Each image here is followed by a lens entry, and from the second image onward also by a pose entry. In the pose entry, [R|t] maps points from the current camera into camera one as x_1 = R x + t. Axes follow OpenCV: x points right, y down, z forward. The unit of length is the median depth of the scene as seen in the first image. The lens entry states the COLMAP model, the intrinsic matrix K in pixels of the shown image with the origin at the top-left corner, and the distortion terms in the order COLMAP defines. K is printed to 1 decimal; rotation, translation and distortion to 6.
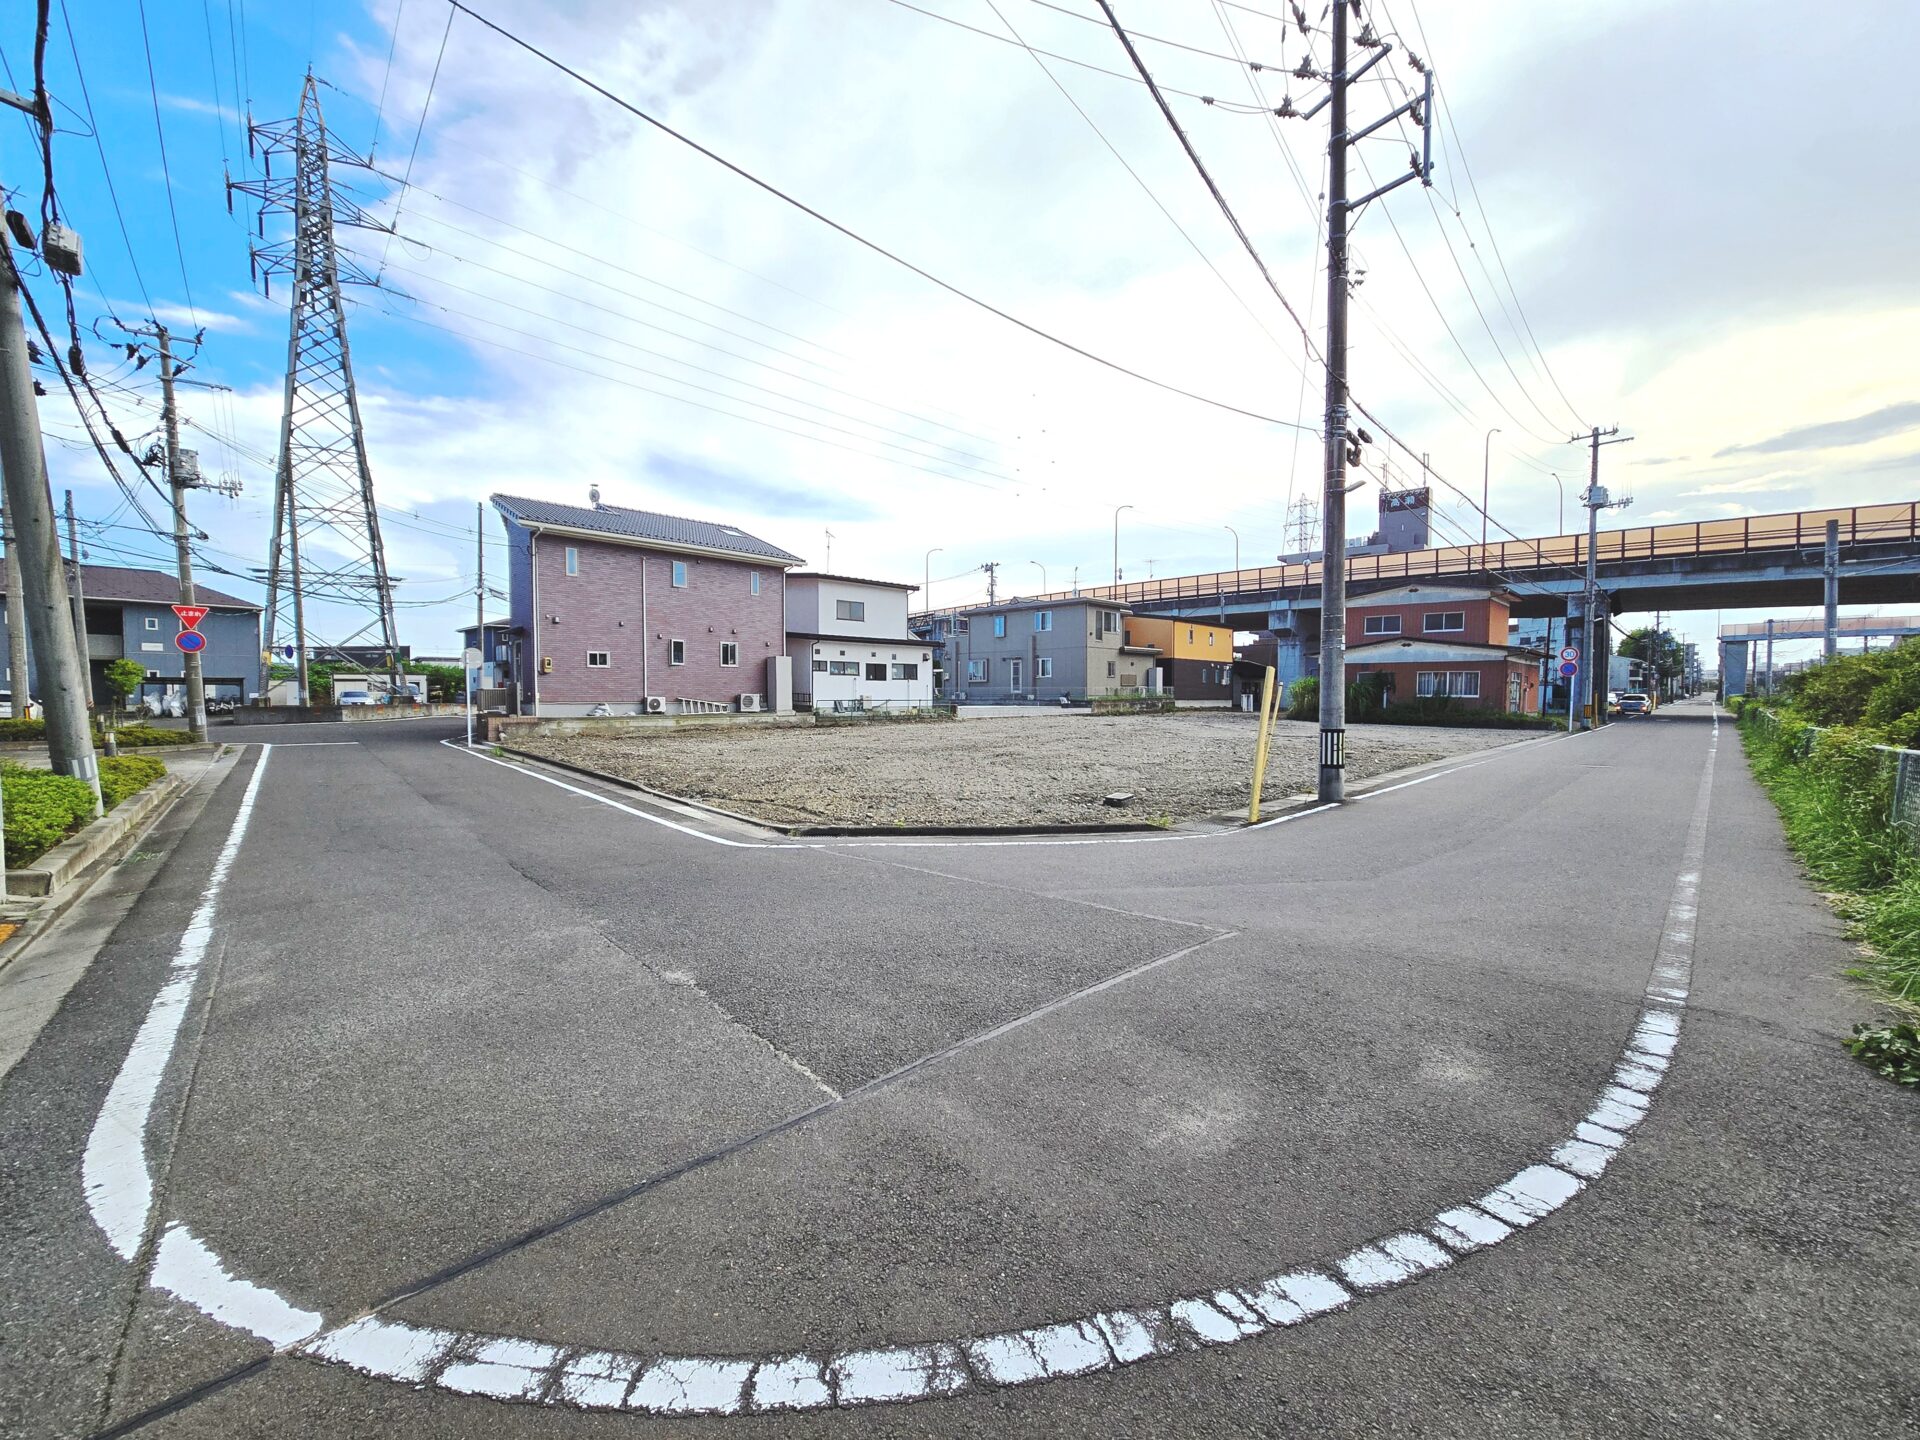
lens RADIAL K [[789.9, 0, 954.5], [0, 789.9, 720.0], [0, 0, 1]] dist [0.003531, -0.000335]
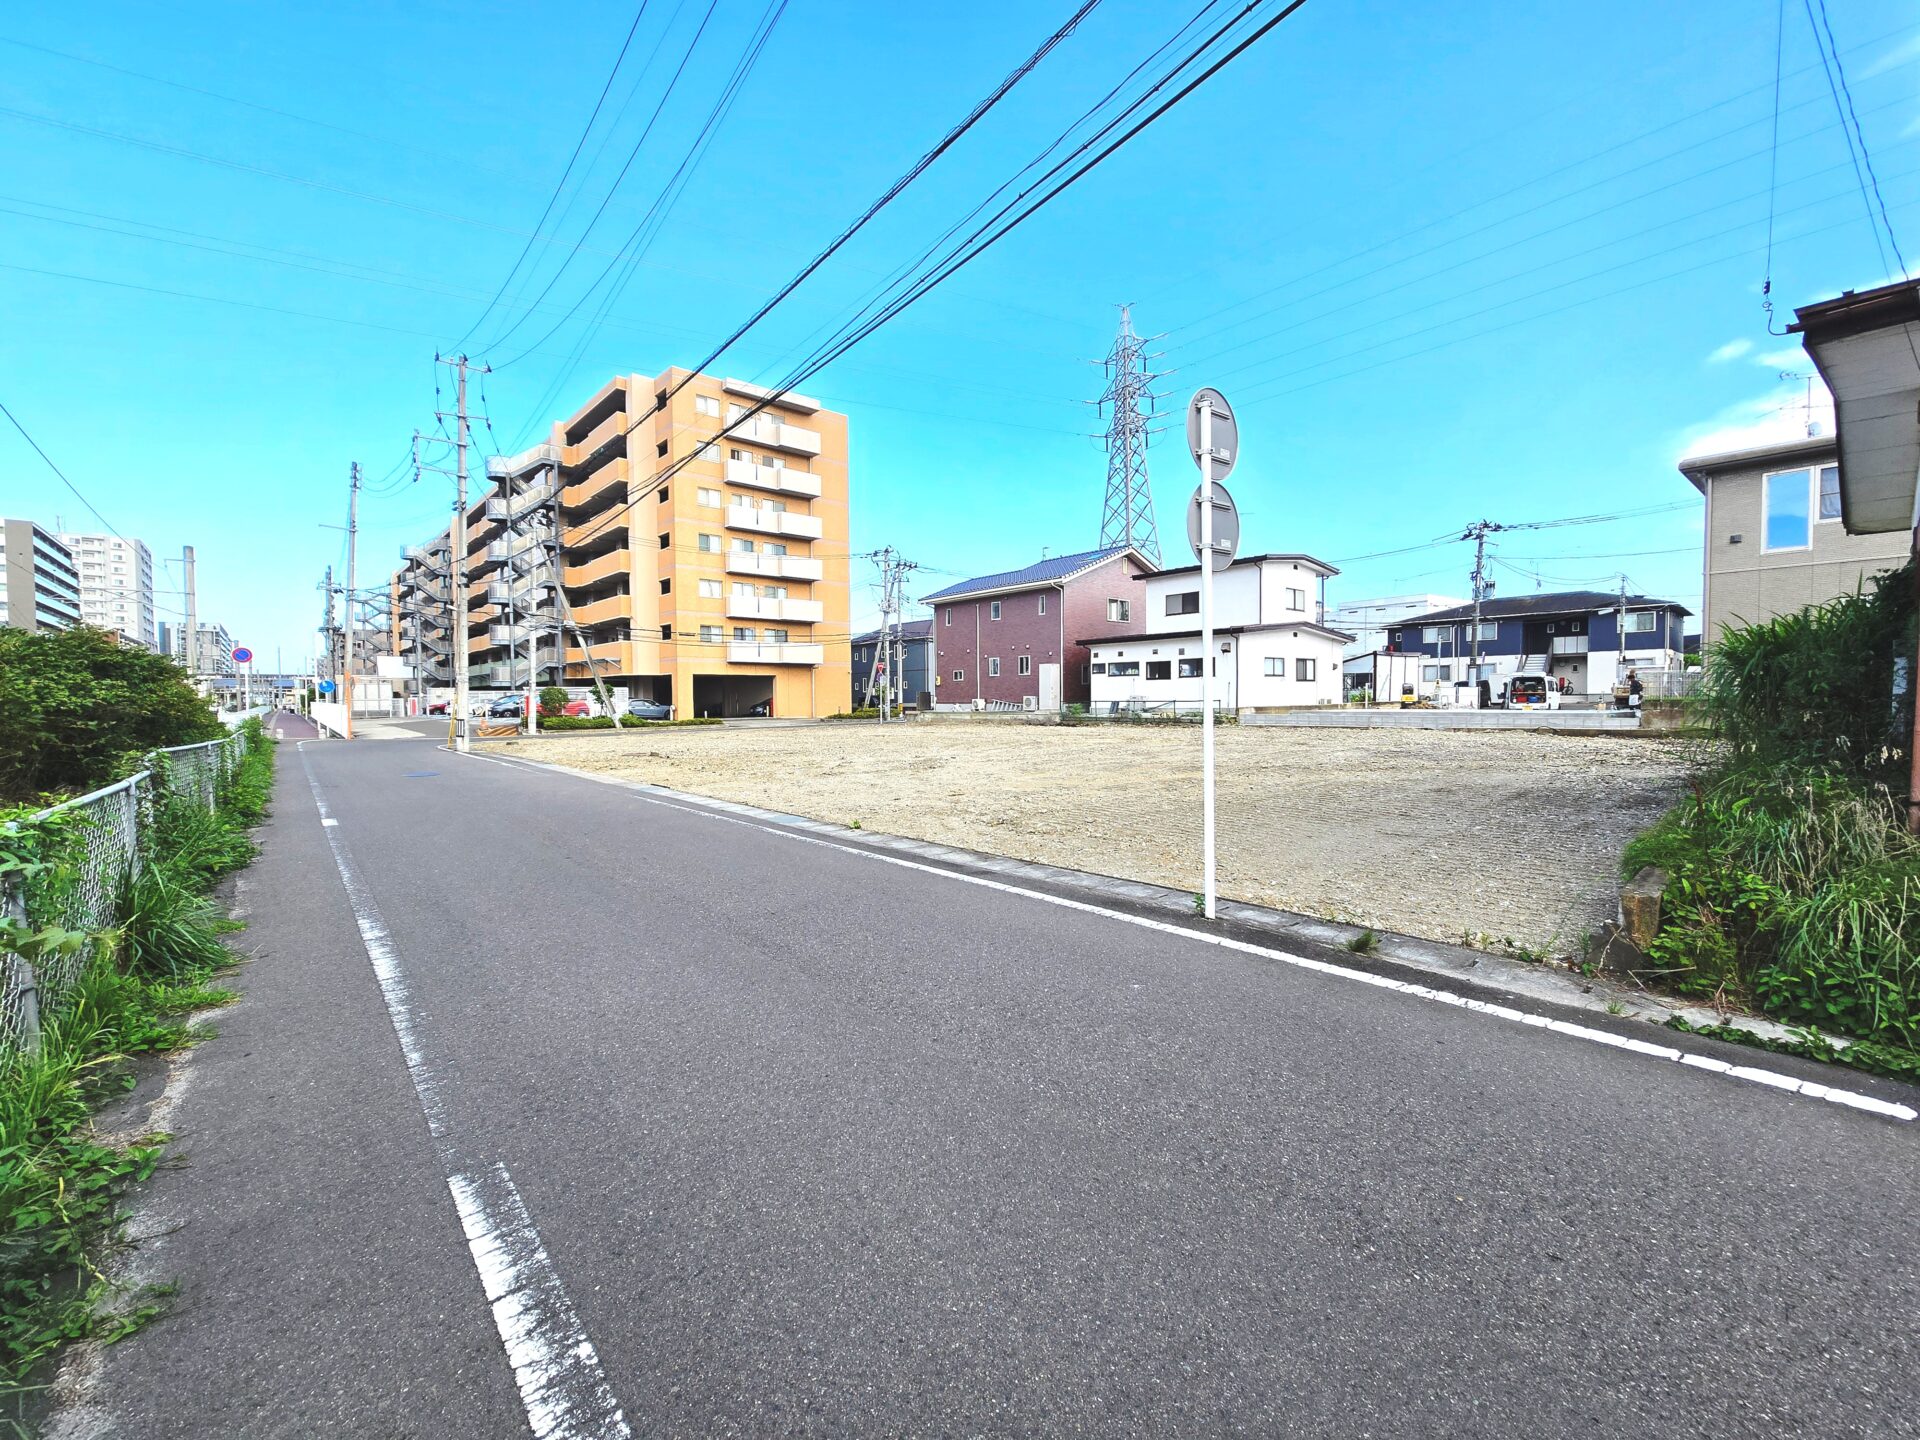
lens RADIAL K [[787.0, 0, 955.3], [0, 787.0, 722.4], [0, 0, 1]] dist [0.001415, -0.000479]
pose [[-0.096039, 0.030487, -0.994911, 0.651077], [-0.019965, 0.999271, 0.032548, -0.019701], [0.995177, 0.022989, -0.095360, 0.662853]]
